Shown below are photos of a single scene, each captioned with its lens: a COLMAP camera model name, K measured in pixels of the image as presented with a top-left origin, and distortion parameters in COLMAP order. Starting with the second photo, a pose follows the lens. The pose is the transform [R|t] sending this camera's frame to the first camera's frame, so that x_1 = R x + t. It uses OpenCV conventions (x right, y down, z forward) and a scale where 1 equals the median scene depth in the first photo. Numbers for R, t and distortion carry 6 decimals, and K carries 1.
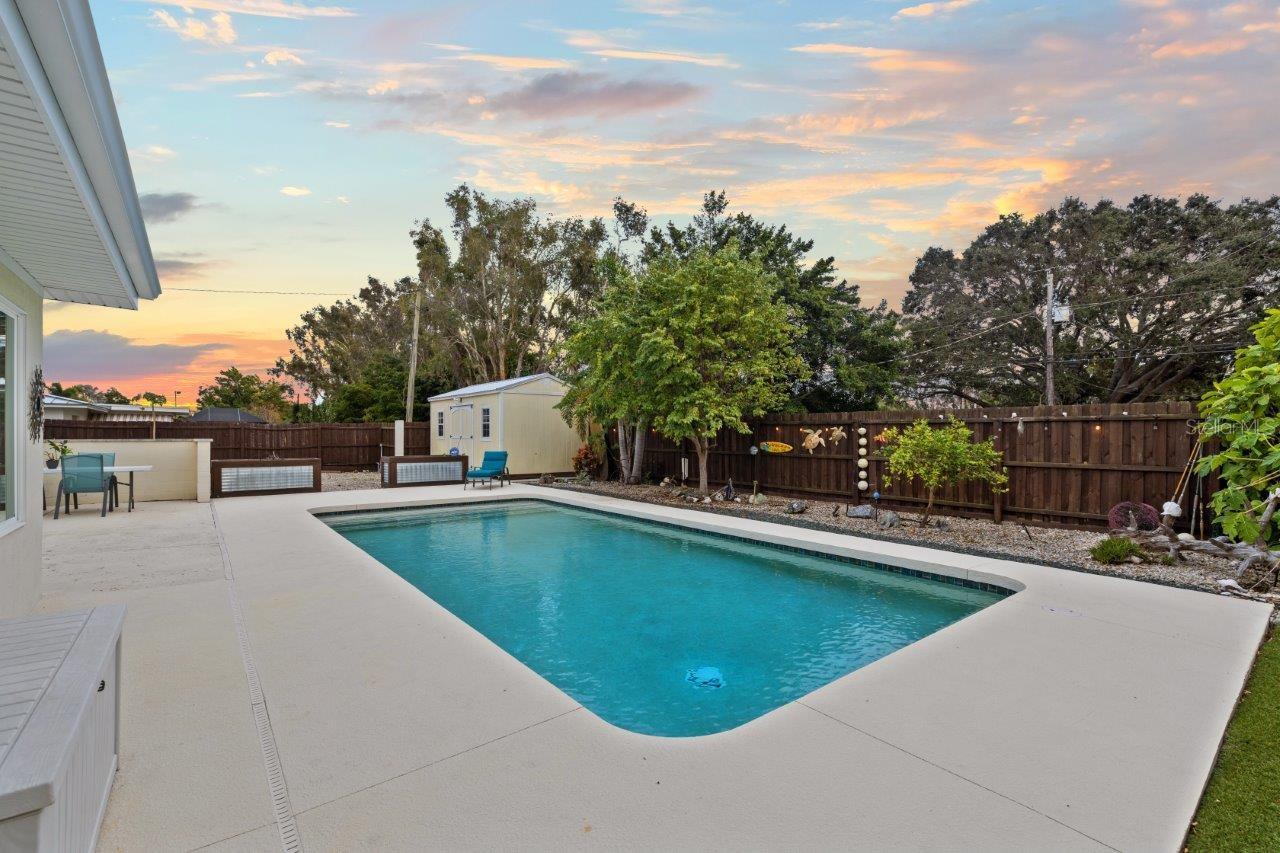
lens RADIAL K [[555.0, 0, 637.8], [0, 555.0, 435.0], [0, 0, 1]] dist [0.004364, -0.000843]
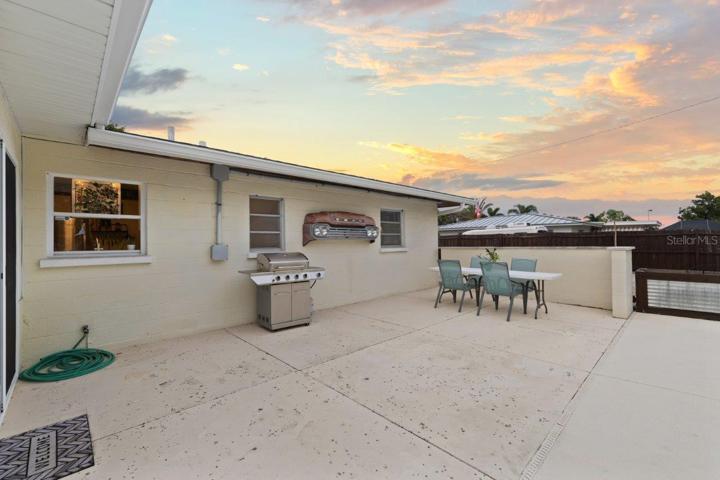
lens RADIAL K [[312.2, 0, 361.8], [0, 312.2, 238.6], [0, 0, 1]] dist [0.004364, -0.000843]
pose [[0.102059, -0.018174, -0.994612, -0.121546], [0.012267, 0.999780, -0.017010, -0.000819], [0.994703, -0.010464, 0.102259, 0.203454]]
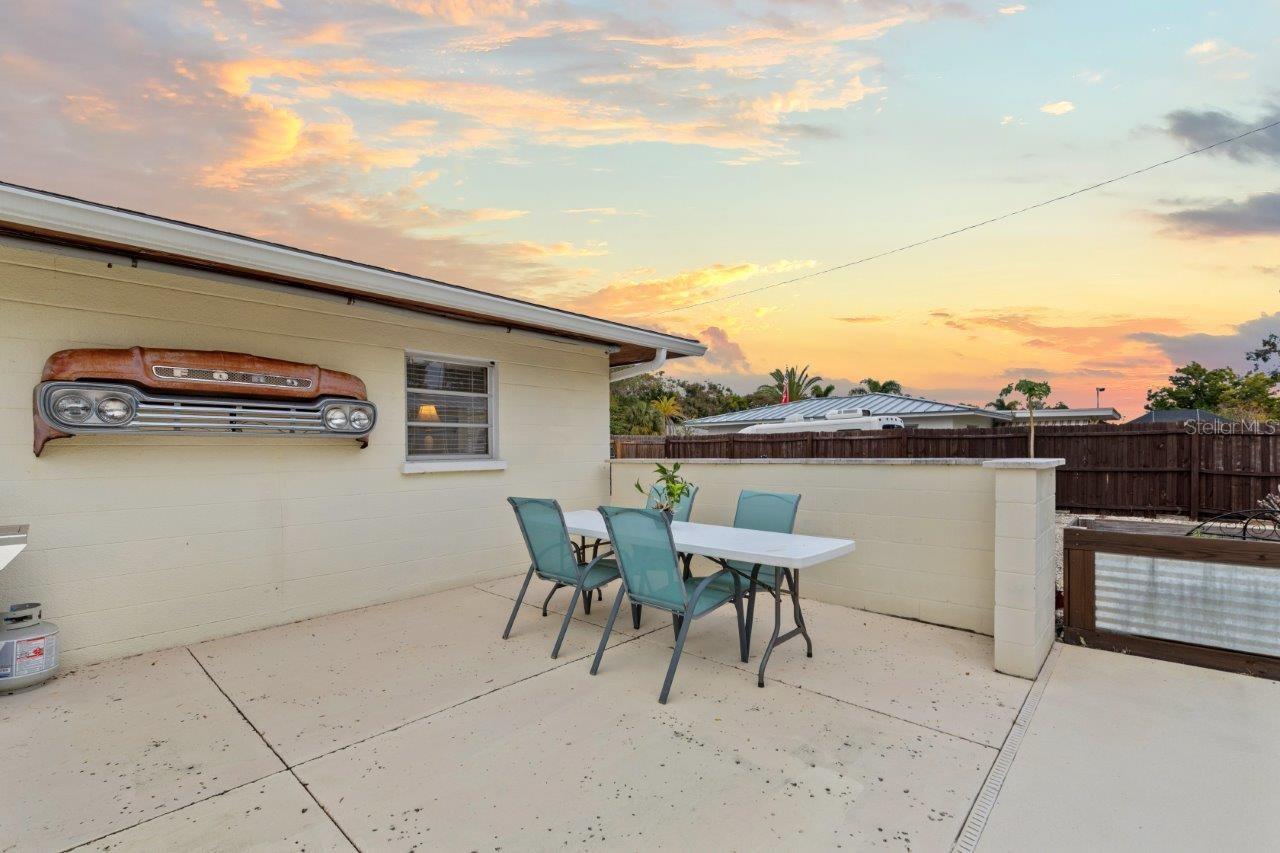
lens RADIAL K [[555.0, 0, 638.2], [0, 555.0, 463.2], [0, 0, 1]] dist [0.004364, -0.000843]
pose [[0.156171, 0.019166, -0.987544, -0.196797], [0.009998, 0.999730, 0.020983, 0.000469], [0.987679, -0.013150, 0.155937, 0.285943]]
